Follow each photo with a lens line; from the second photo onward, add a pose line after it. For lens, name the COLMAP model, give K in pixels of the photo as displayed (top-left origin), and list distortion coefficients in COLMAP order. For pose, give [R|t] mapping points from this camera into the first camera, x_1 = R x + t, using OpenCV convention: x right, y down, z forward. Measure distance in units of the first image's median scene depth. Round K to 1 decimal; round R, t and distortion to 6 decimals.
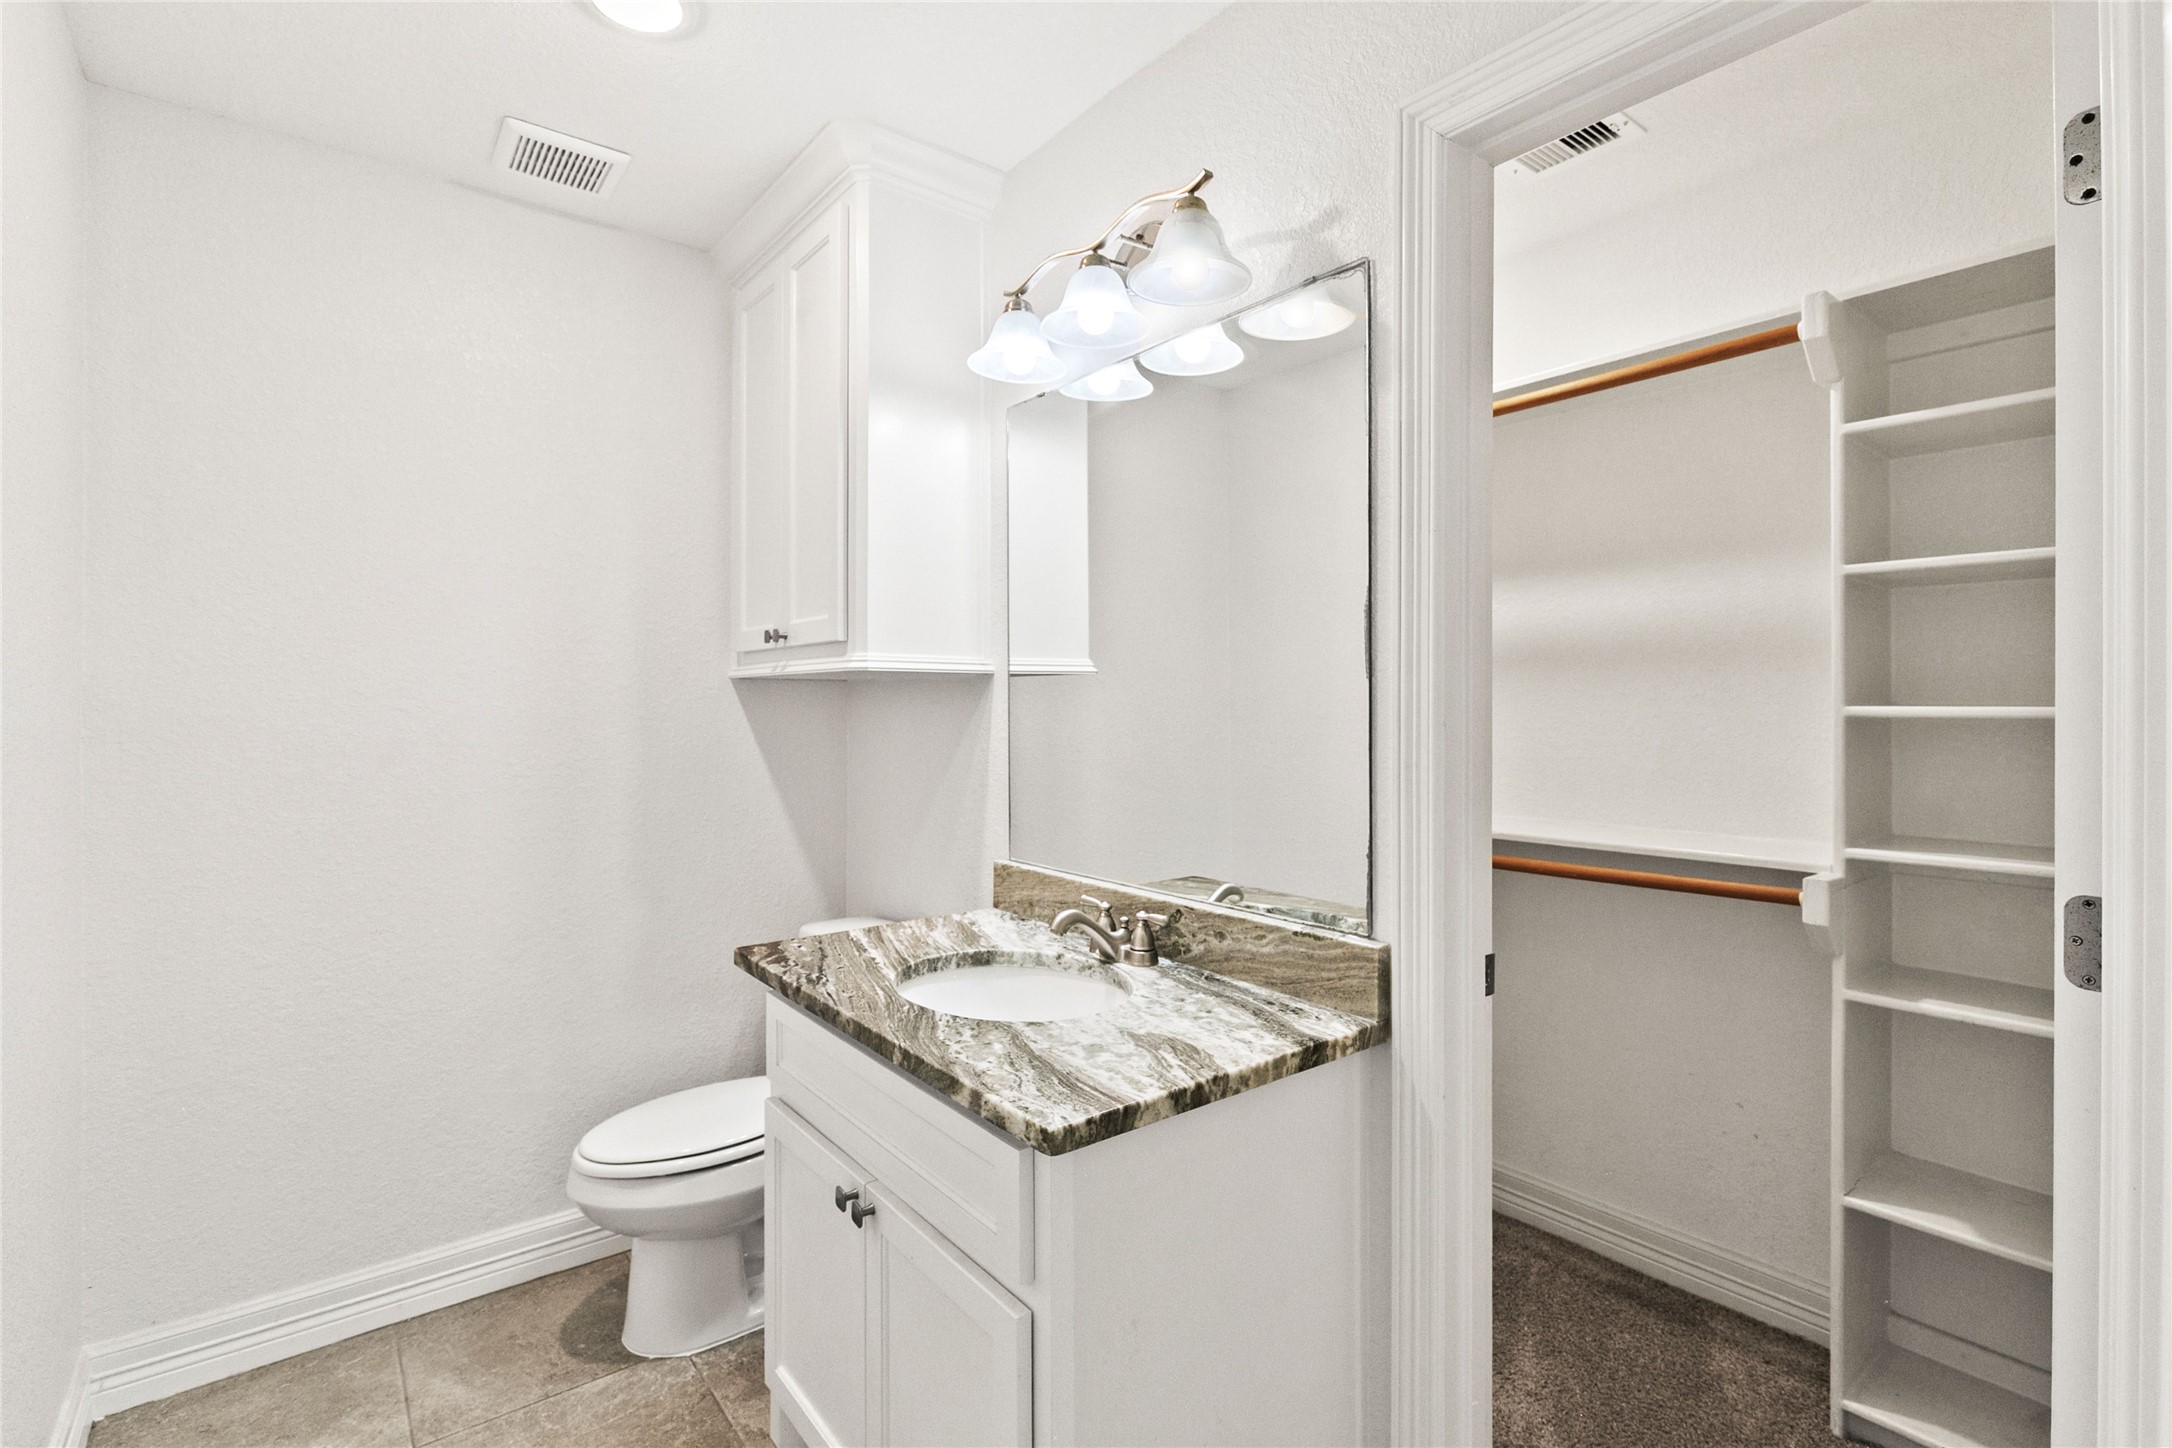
lens RADIAL K [[1012.4, 0, 1082.3], [0, 1012.4, 711.9], [0, 0, 1]] dist [0.009188, -0.003721]
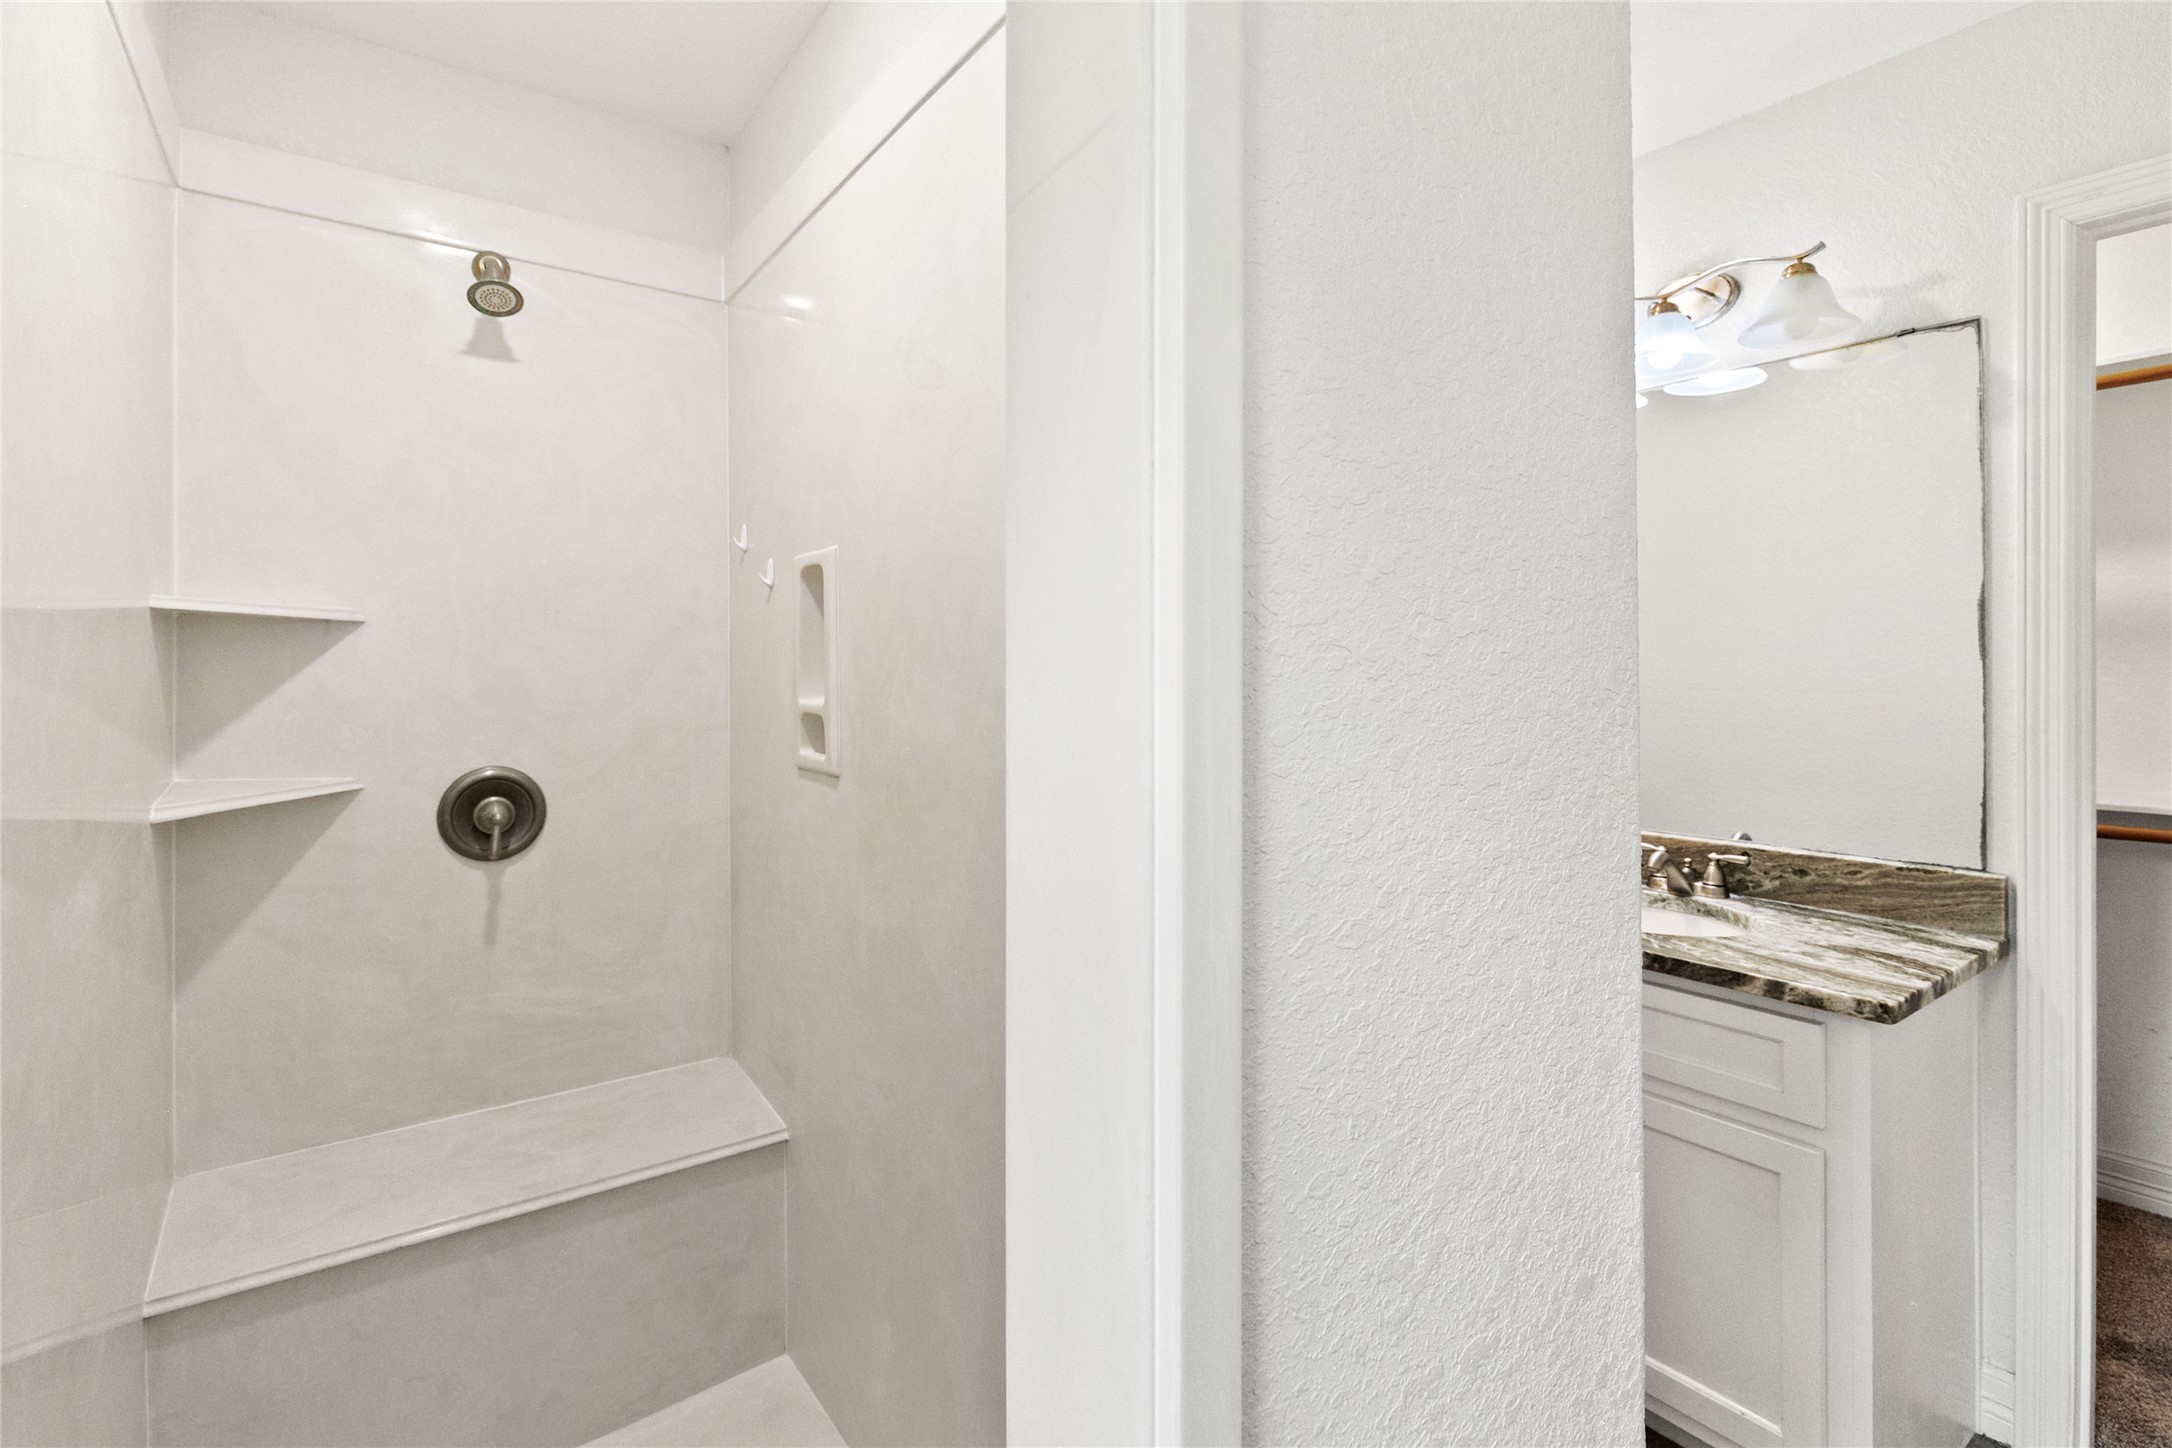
lens RADIAL K [[1012.4, 0, 1122.9], [0, 1012.4, 688.8], [0, 0, 1]] dist [0.009188, -0.003721]
pose [[0.999634, -0.003791, -0.026771, -0.692534], [0.004065, 0.999940, 0.010185, -0.014768], [0.026731, -0.010291, 0.999590, -0.248671]]
